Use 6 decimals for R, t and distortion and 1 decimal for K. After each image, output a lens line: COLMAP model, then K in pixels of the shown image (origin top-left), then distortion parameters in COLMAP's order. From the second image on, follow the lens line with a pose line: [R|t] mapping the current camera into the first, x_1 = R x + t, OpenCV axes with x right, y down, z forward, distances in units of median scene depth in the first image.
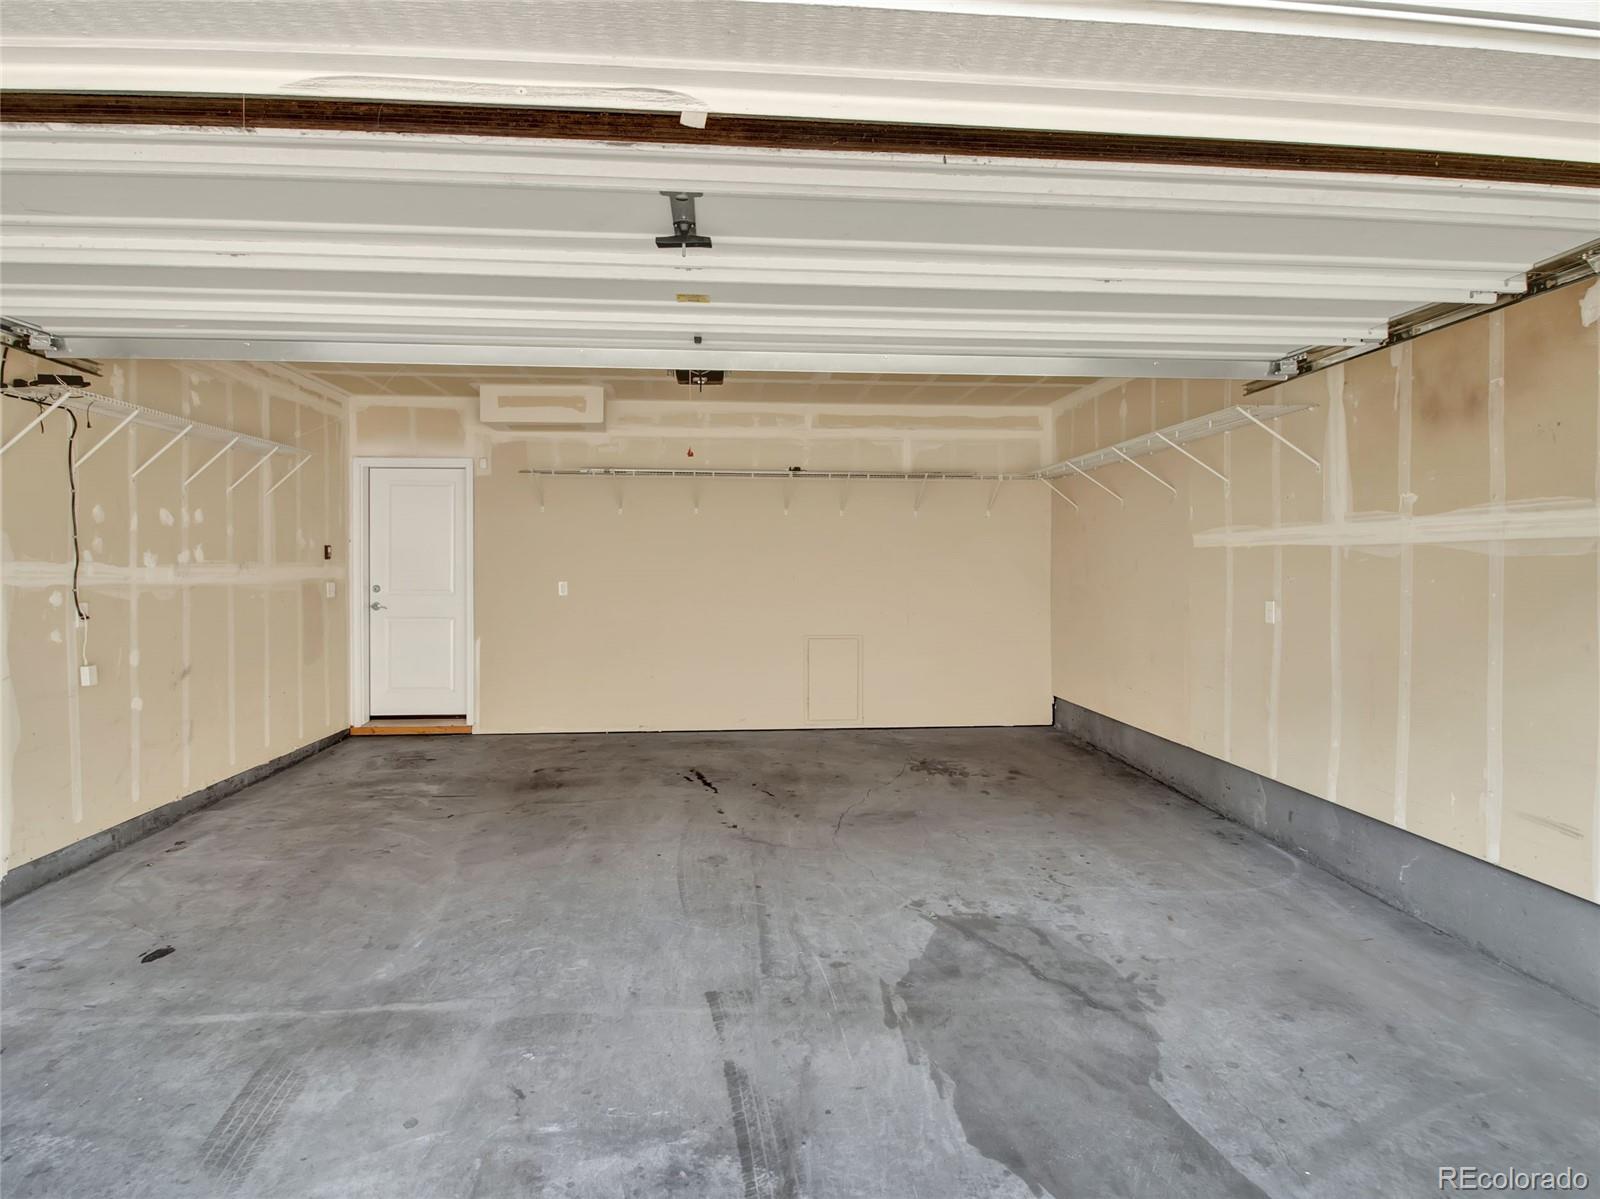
lens RADIAL K [[856.7, 0, 780.0], [0, 856.7, 577.8], [0, 0, 1]] dist [-0.015234, -0.001767]
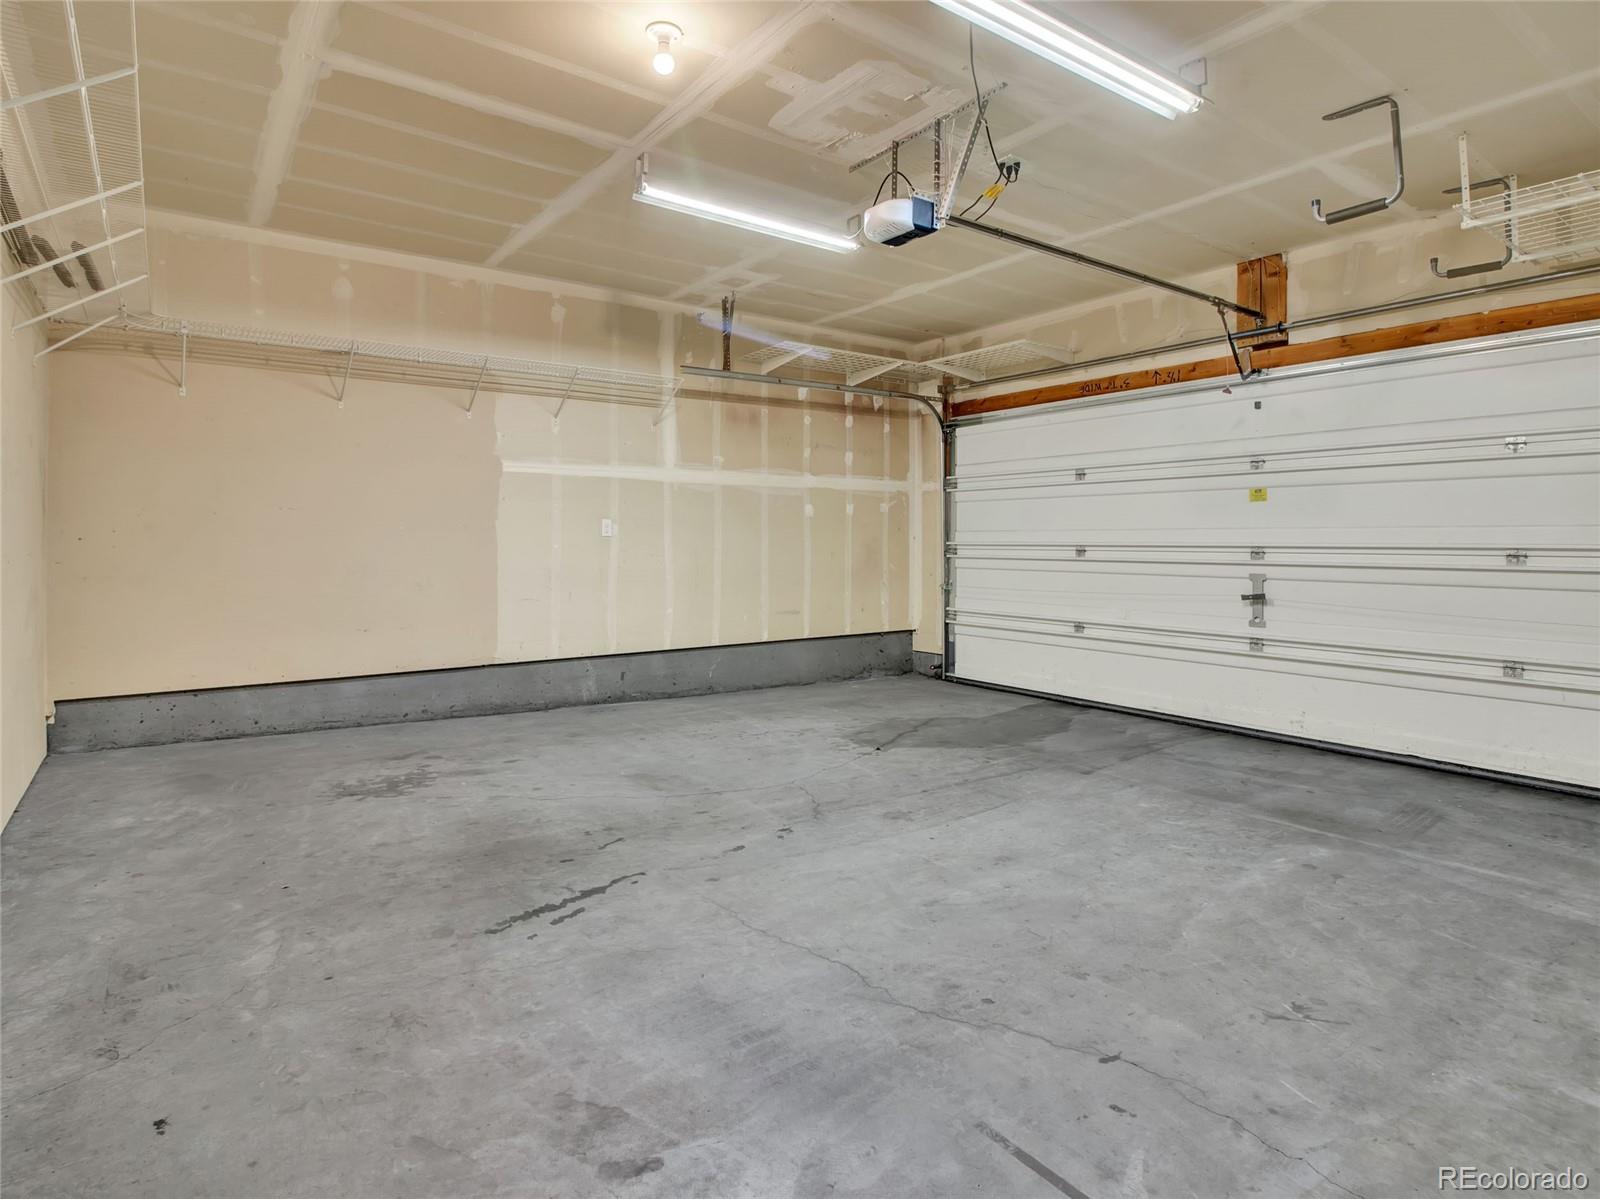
lens RADIAL K [[856.7, 0, 780.0], [0, 856.7, 577.8], [0, 0, 1]] dist [-0.015234, -0.001767]
pose [[-0.521125, -0.042395, 0.852427, -0.765927], [0.009056, 0.998435, 0.055194, 0.050204], [-0.853432, 0.036483, -0.519925, 1.614370]]
